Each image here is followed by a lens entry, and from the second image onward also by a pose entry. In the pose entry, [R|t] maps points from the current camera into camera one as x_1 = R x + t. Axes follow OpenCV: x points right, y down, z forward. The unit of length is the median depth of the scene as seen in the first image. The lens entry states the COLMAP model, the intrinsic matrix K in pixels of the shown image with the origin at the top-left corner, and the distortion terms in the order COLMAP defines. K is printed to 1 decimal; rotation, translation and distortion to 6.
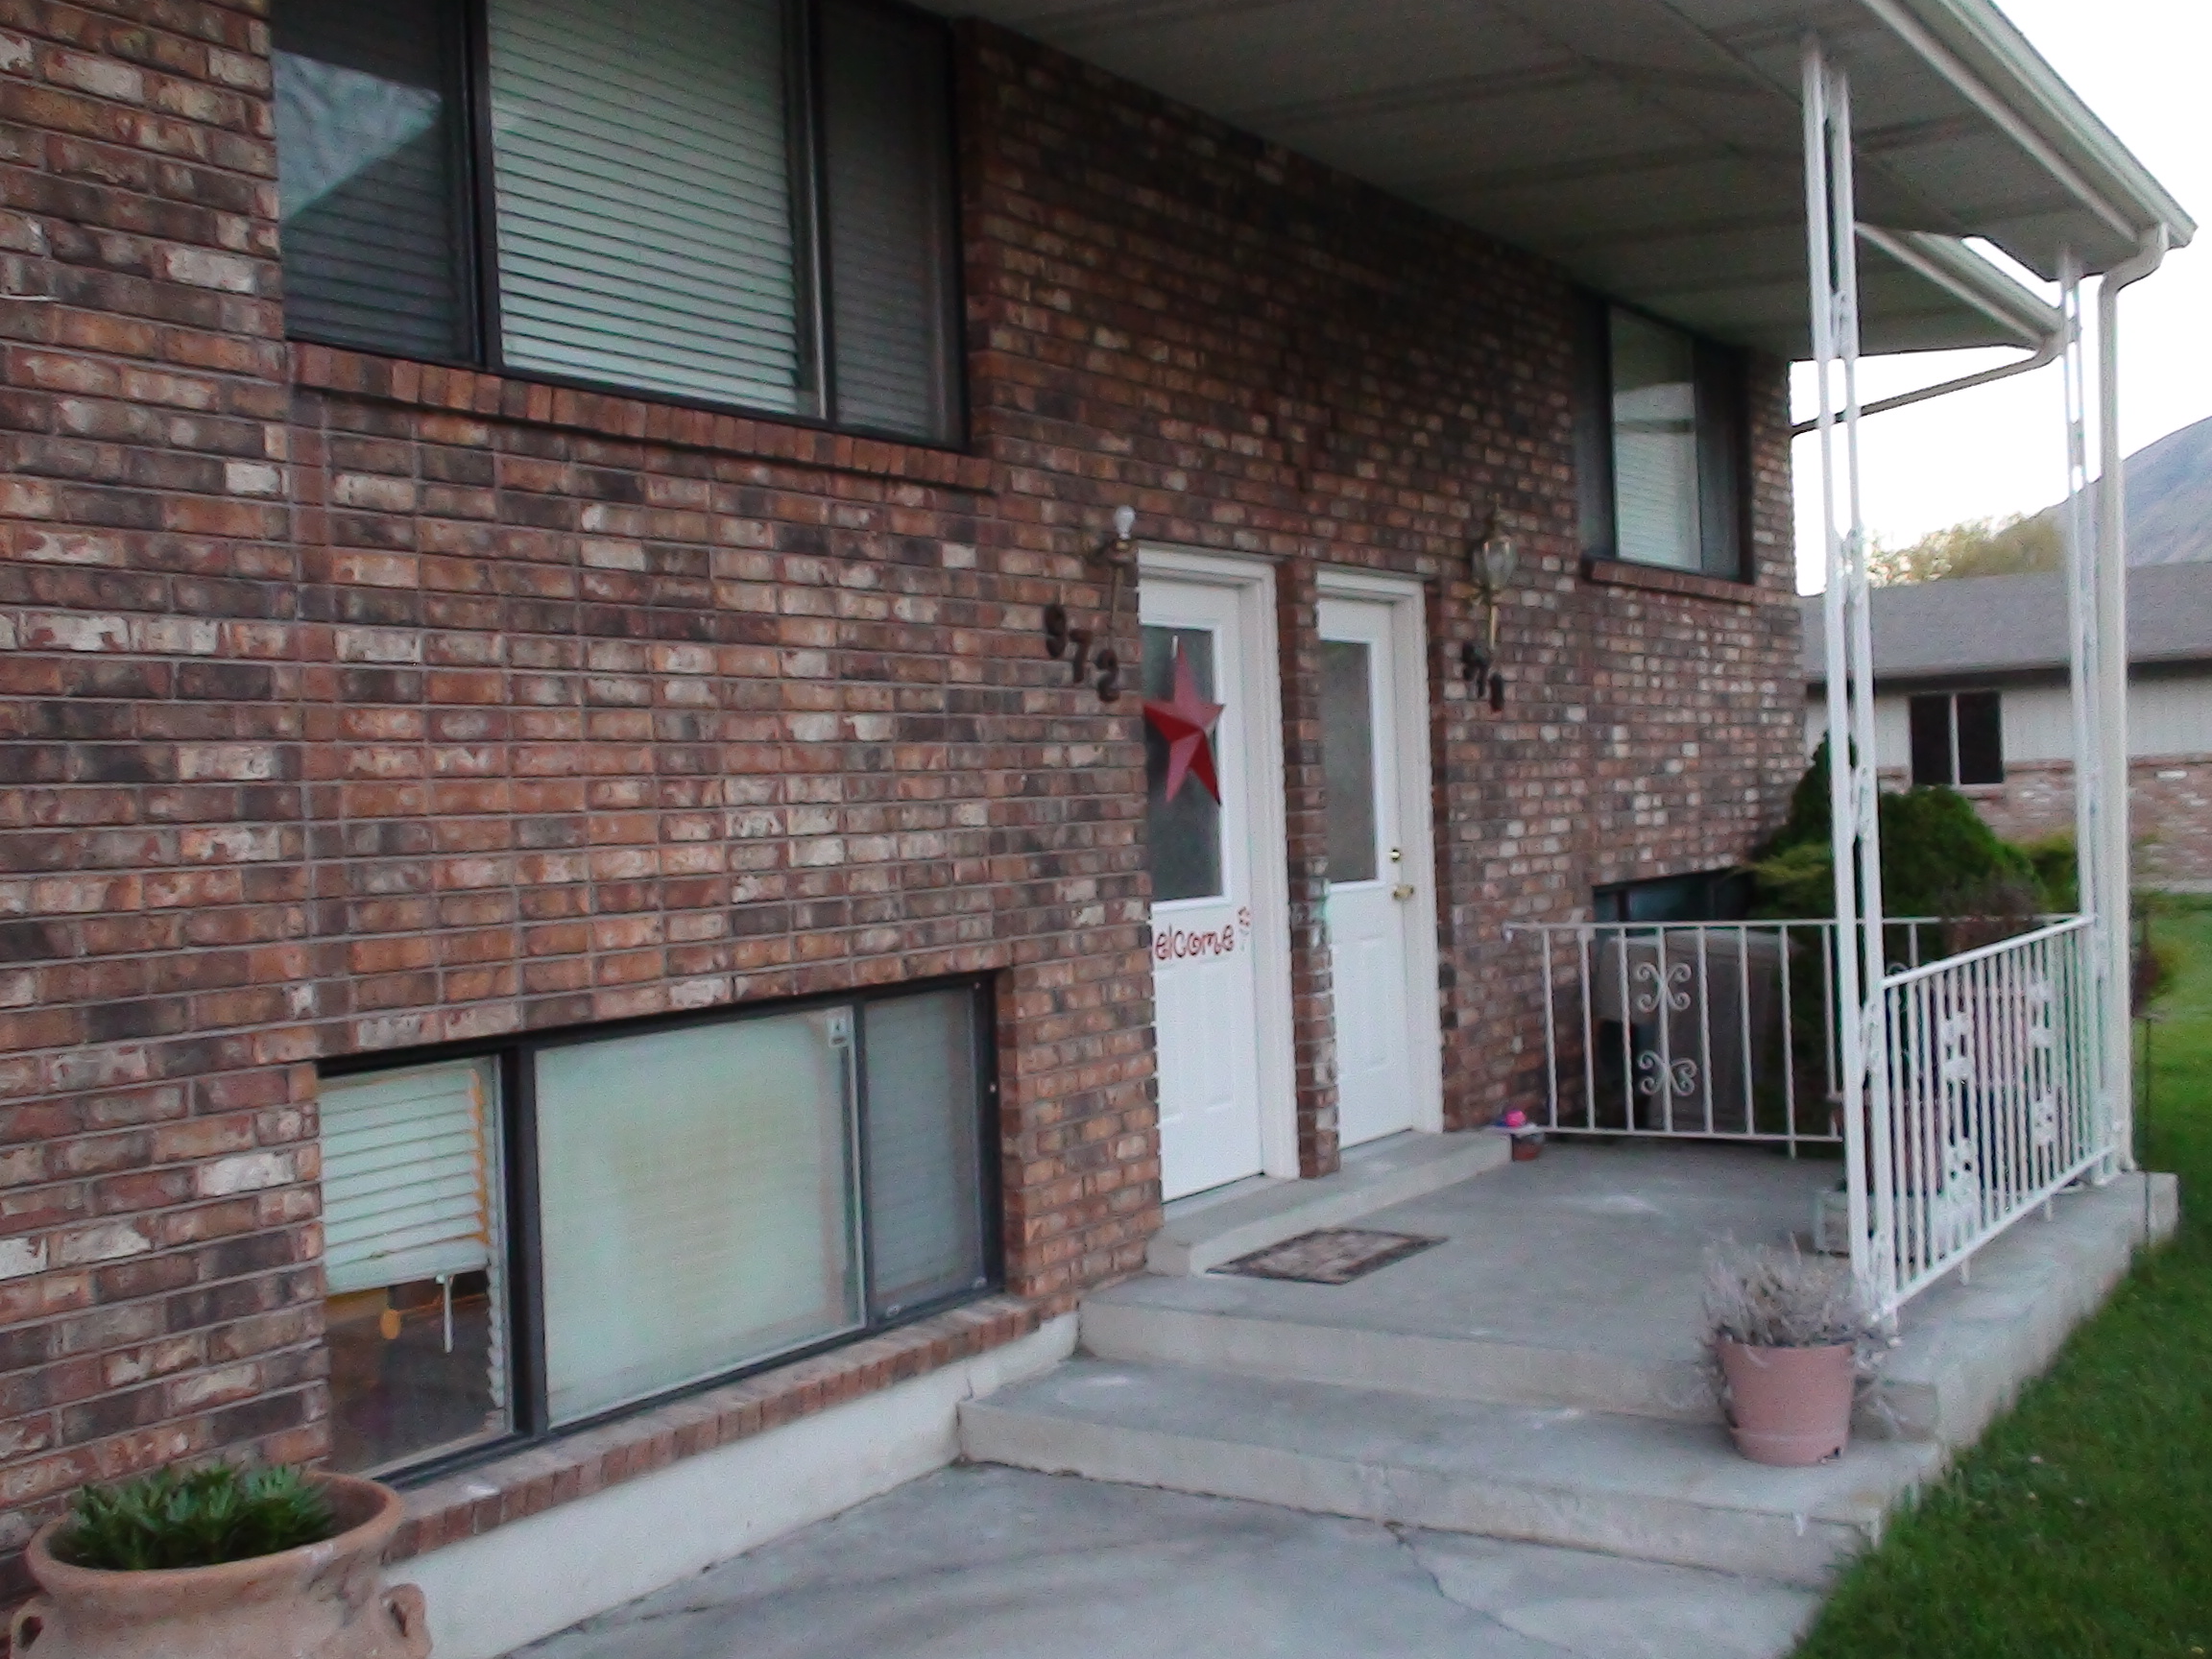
lens RADIAL K [[2460.4, 0, 1105.2], [0, 2460.4, 833.6], [0, 0, 1]] dist [0.054792, 0.000000]
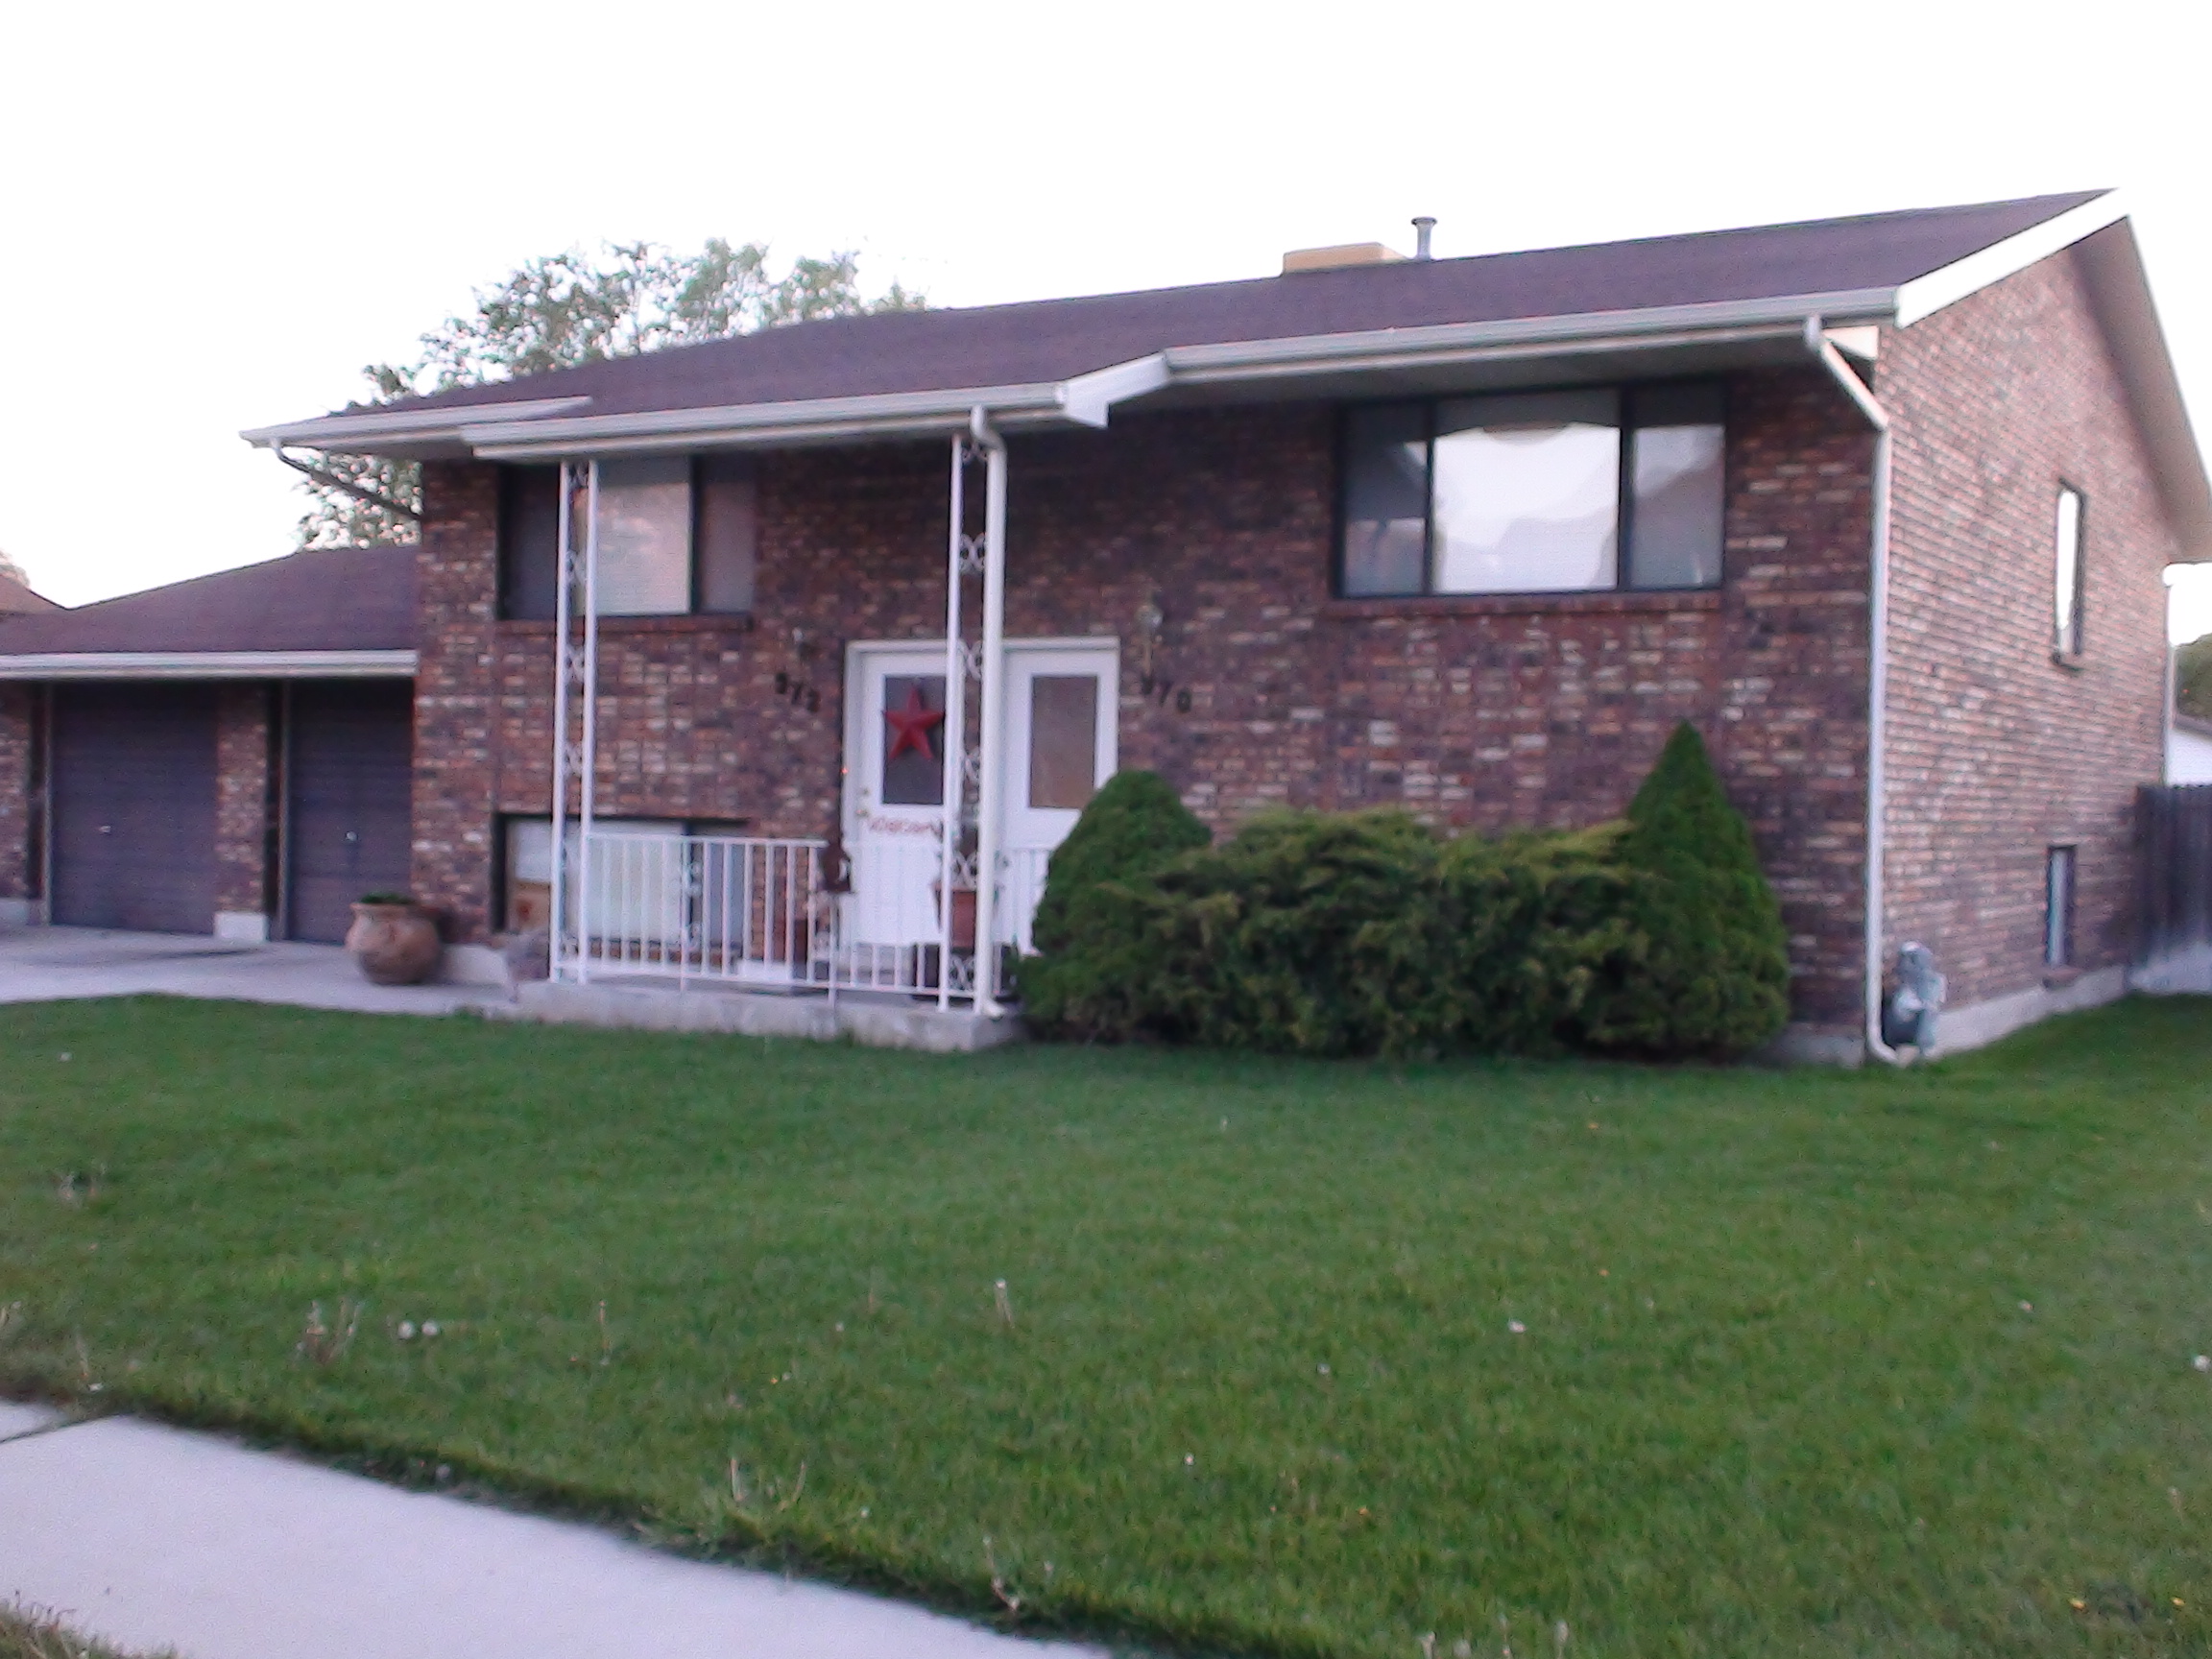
lens RADIAL K [[2460.4, 0, 1106.8], [0, 2460.4, 825.9], [0, 0, 1]] dist [0.054792, 0.000000]
pose [[0.037616, 0.052033, -0.997937, 2.650067], [-0.035114, 0.998096, 0.050718, -0.085008], [0.998675, 0.033134, 0.039371, 1.360249]]
